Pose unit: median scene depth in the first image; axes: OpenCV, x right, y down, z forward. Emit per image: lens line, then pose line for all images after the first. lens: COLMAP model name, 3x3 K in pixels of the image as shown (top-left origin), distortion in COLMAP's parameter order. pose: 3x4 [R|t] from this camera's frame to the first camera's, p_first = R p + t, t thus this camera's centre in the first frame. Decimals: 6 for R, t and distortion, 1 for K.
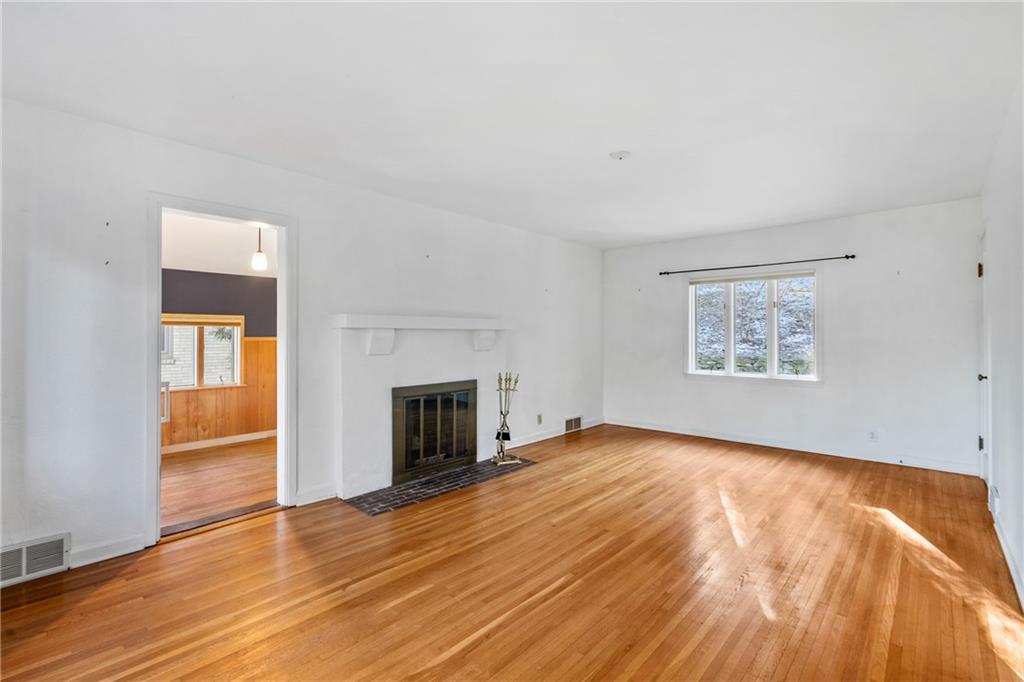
lens RADIAL K [[467.8, 0, 503.8], [0, 467.8, 332.9], [0, 0, 1]] dist [-0.003066, -0.000233]
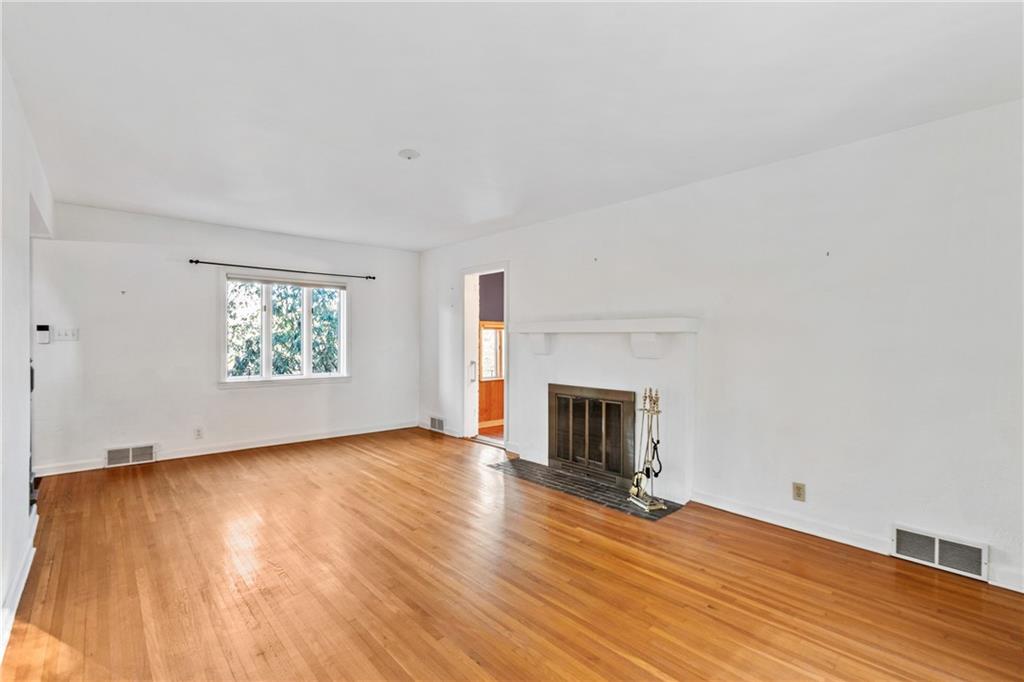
lens RADIAL K [[467.8, 0, 505.7], [0, 467.8, 341.9], [0, 0, 1]] dist [-0.003066, -0.000233]
pose [[-0.107901, 0.010365, -0.994108, 0.939444], [0.003464, 0.999943, 0.010050, 0.001135], [0.994156, -0.002359, -0.107931, 1.016894]]
